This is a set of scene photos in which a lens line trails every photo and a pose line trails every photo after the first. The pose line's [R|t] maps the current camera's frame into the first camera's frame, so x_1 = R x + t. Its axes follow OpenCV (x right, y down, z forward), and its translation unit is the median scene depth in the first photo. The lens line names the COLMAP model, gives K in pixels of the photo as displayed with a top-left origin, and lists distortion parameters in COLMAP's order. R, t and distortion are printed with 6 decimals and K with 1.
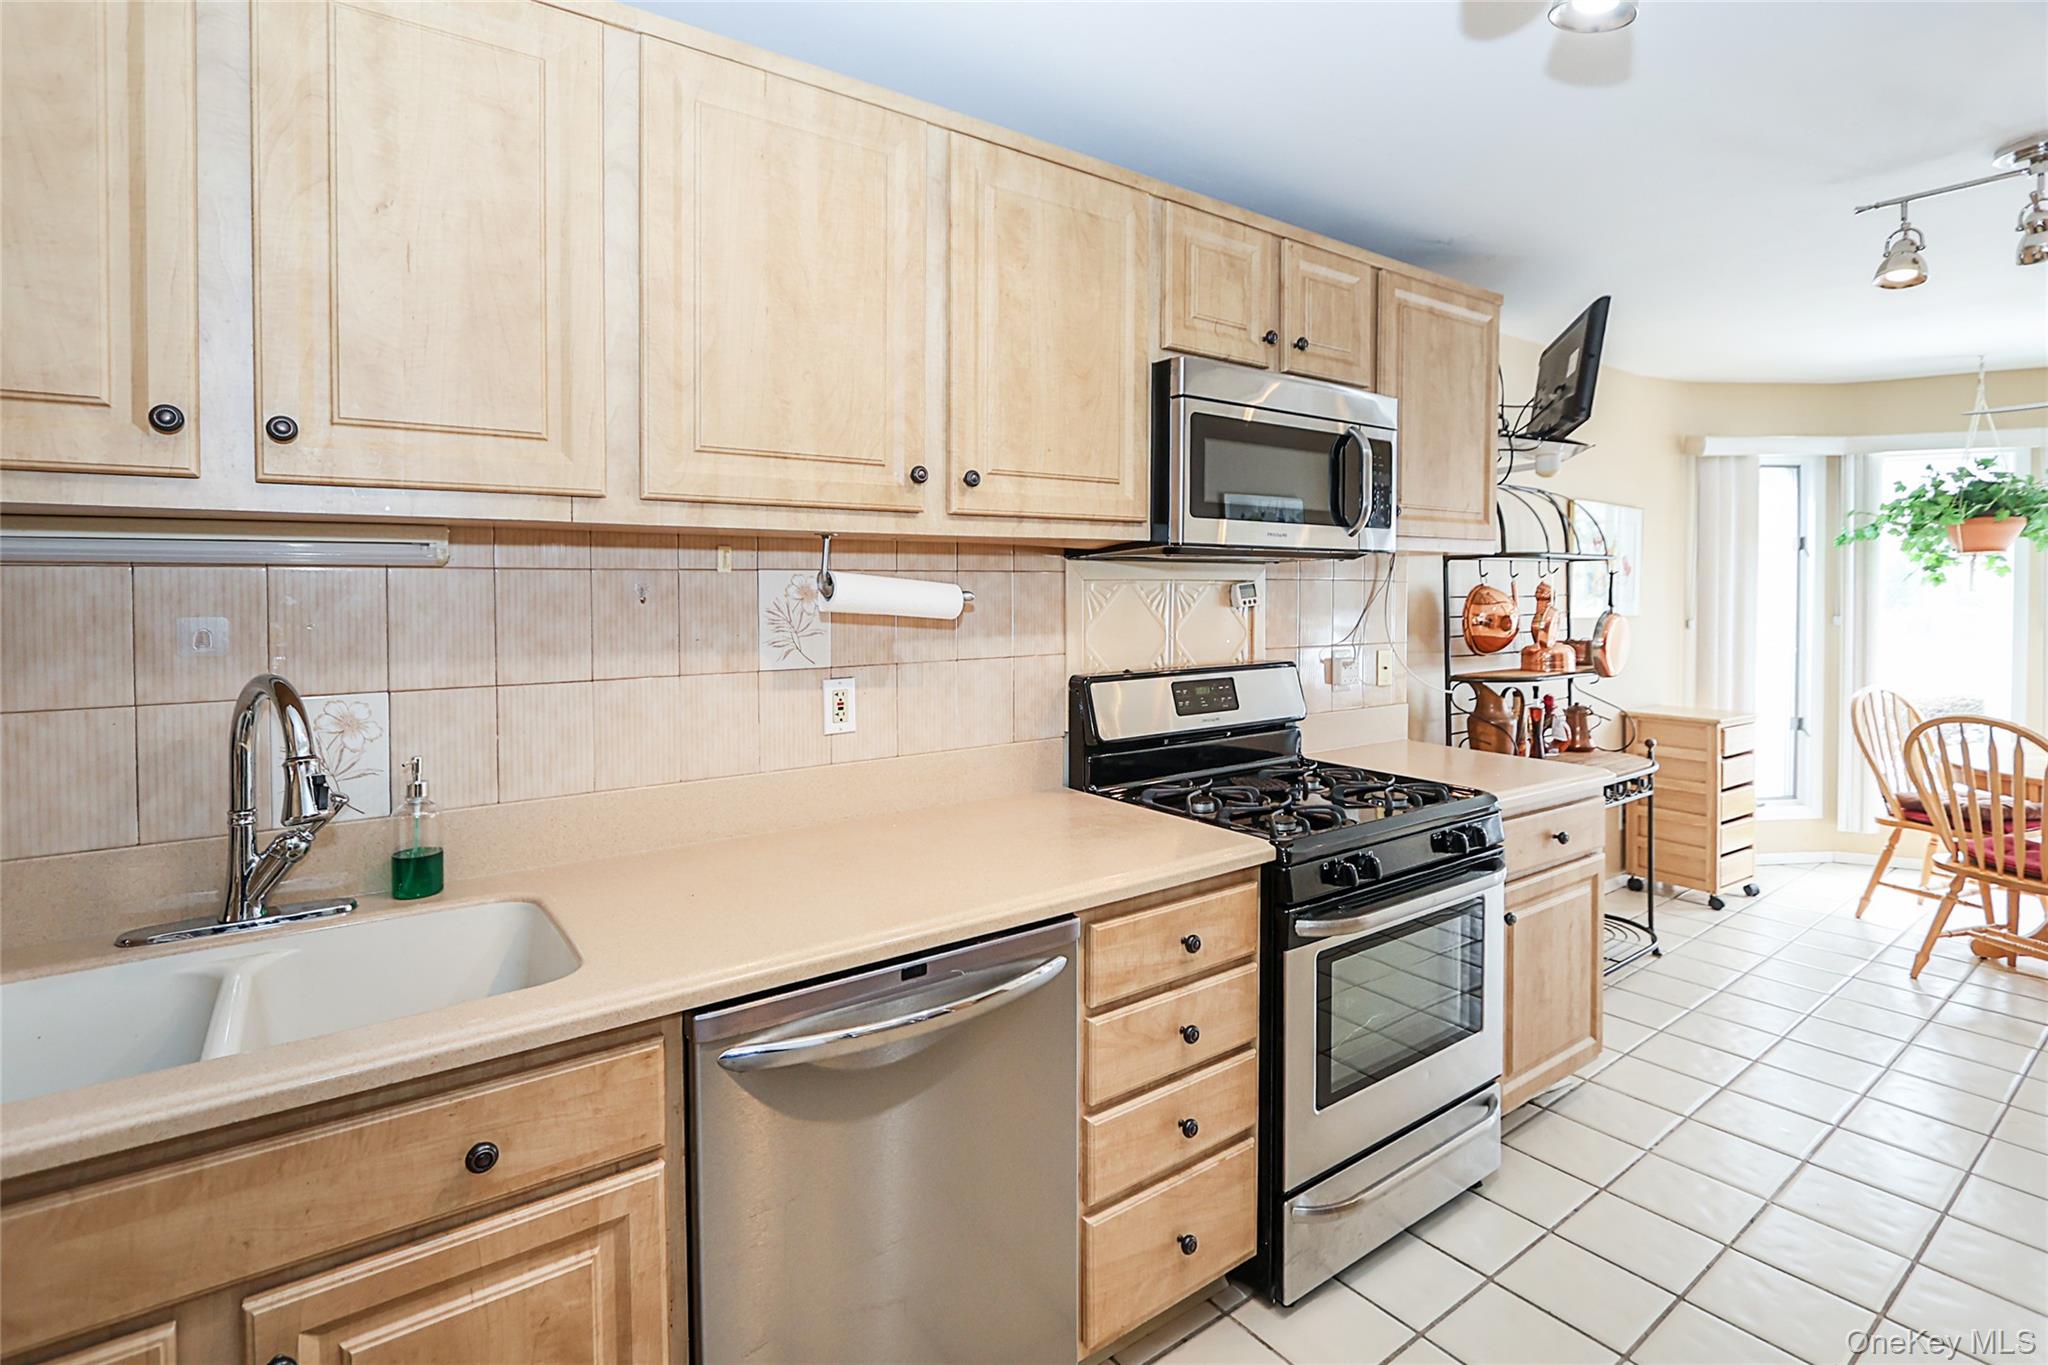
lens RADIAL K [[960.9, 0, 1018.8], [0, 960.9, 607.2], [0, 0, 1]] dist [-0.004234, 0.000435]
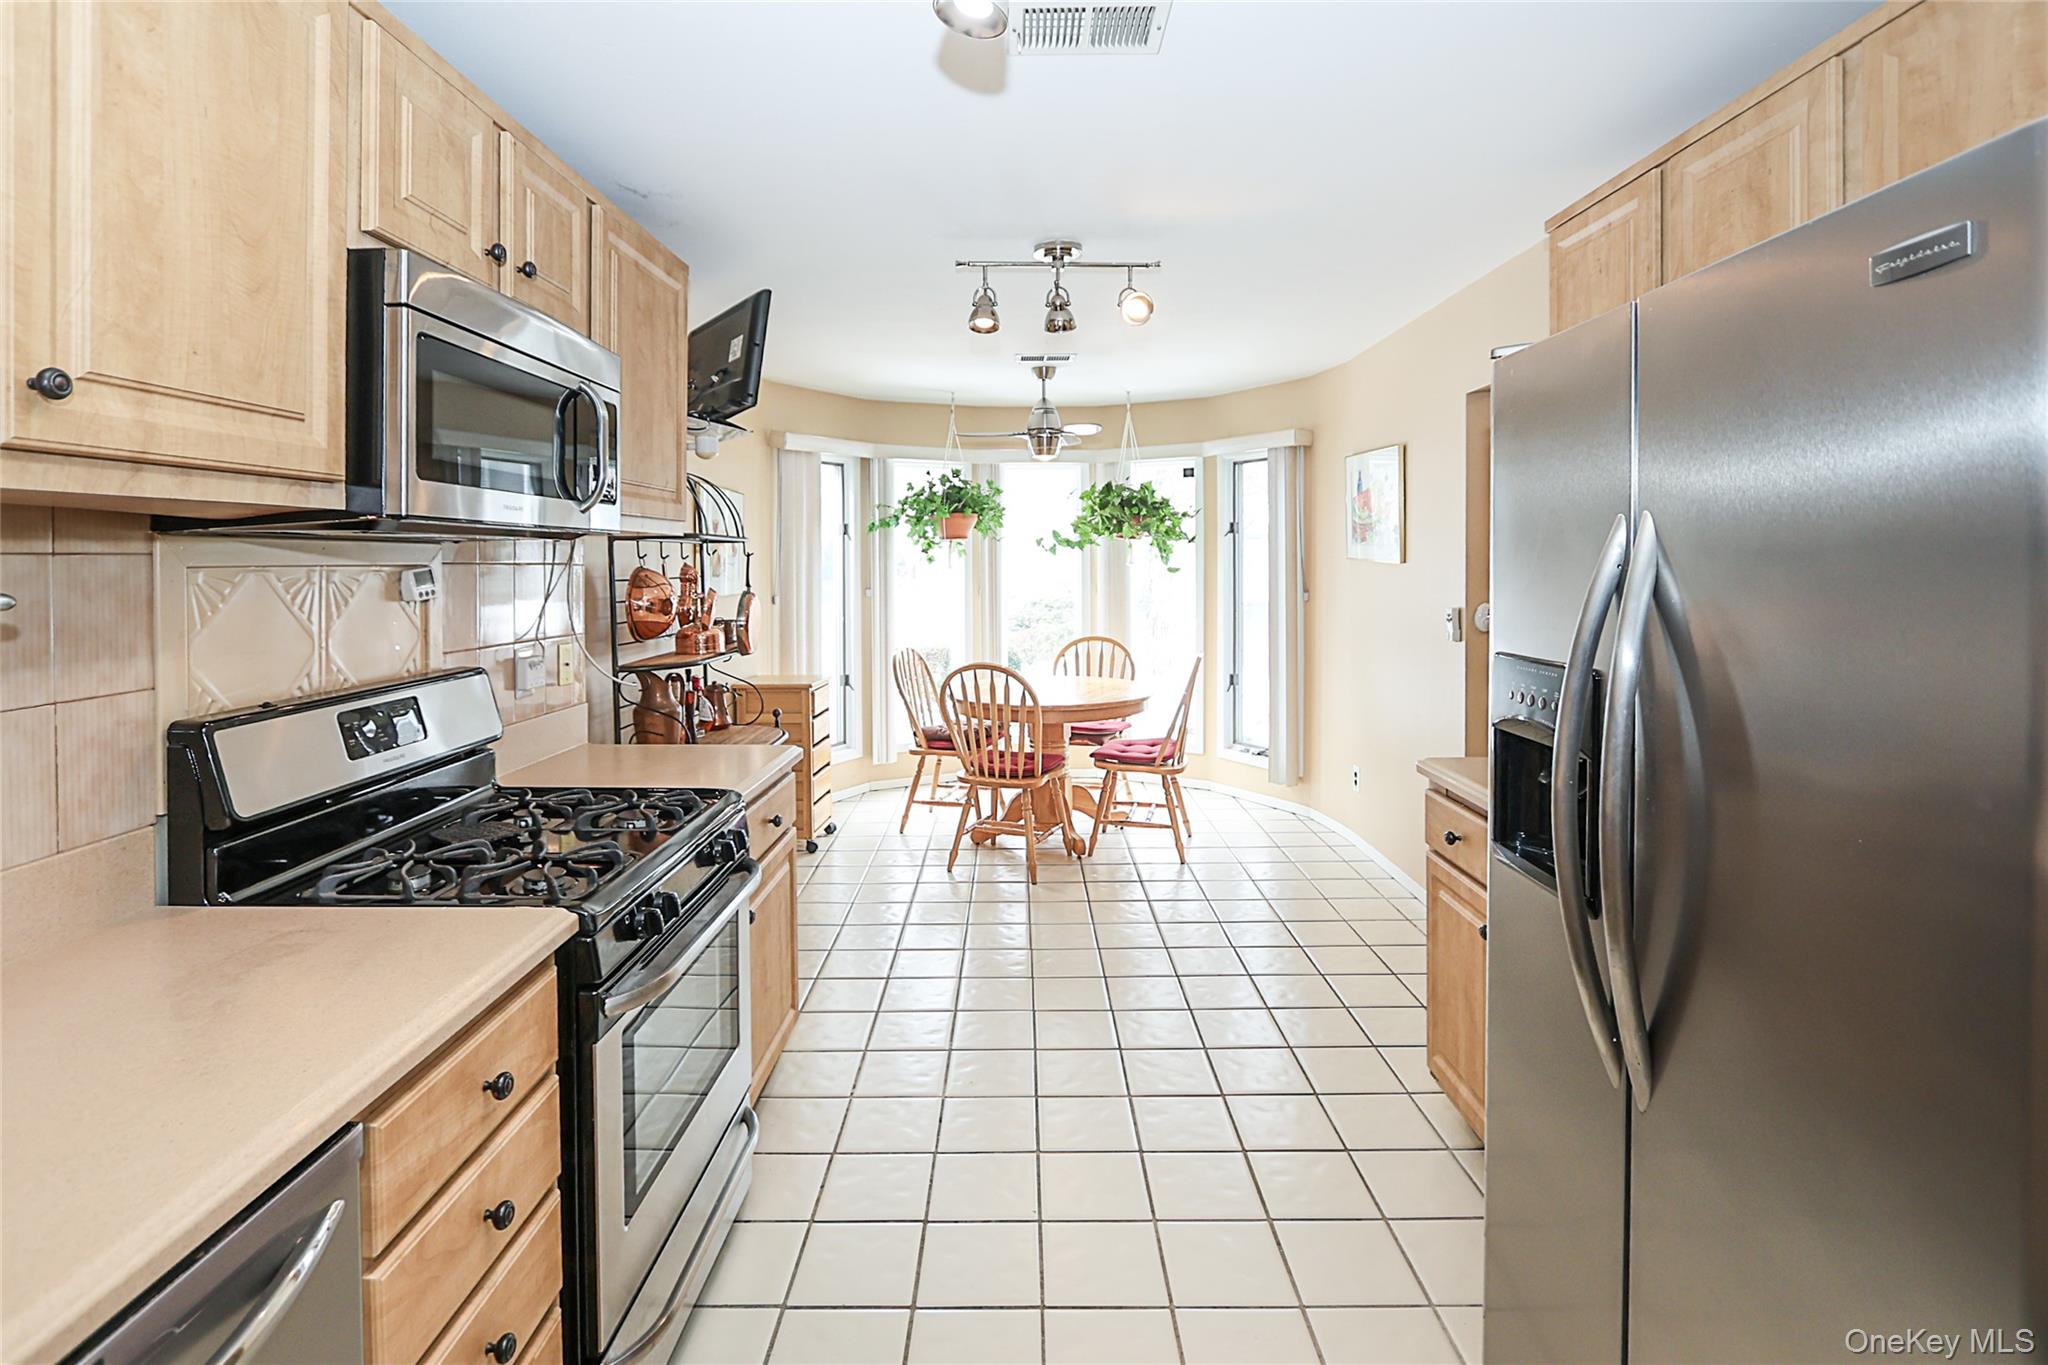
lens RADIAL K [[1001.3, 0, 1001.2], [0, 1001.3, 569.4], [0, 0, 1]] dist [-0.009421, 0.000307]
pose [[0.604570, -0.008784, 0.796503, -0.090144], [0.021196, 0.999763, -0.005063, -0.008754], [-0.796270, 0.019943, 0.604613, 0.131525]]
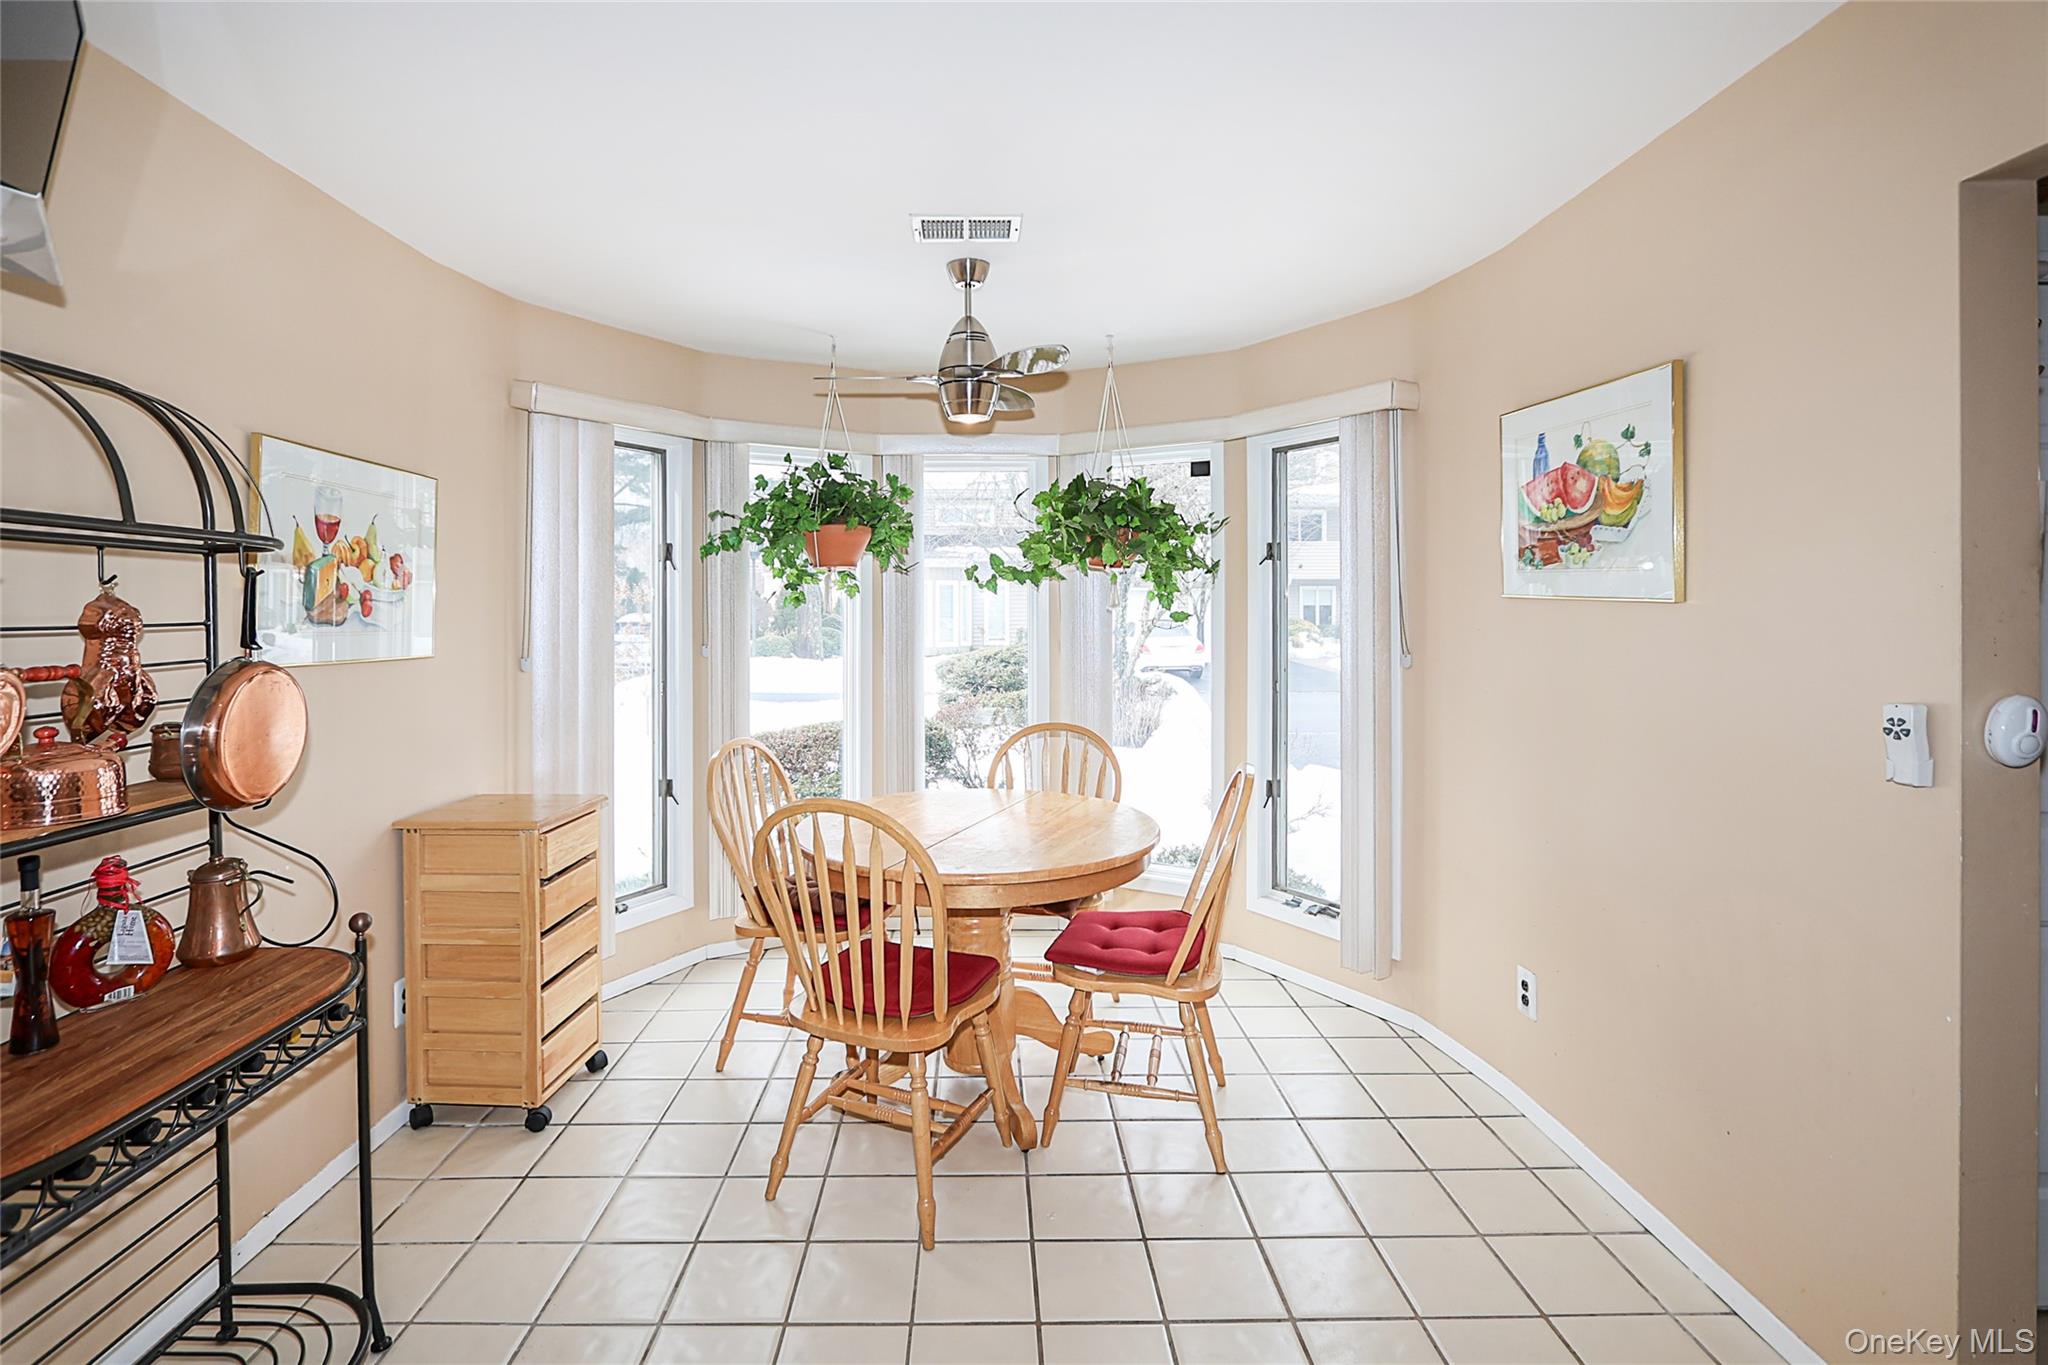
lens RADIAL K [[981.2, 0, 980.3], [0, 981.2, 608.8], [0, 0, 1]] dist [-0.002762, -0.000119]
pose [[0.594514, 0.001798, 0.804083, 0.490062], [0.017924, 0.999719, -0.015489, -0.006330], [-0.803886, 0.023621, 0.594315, 0.488035]]
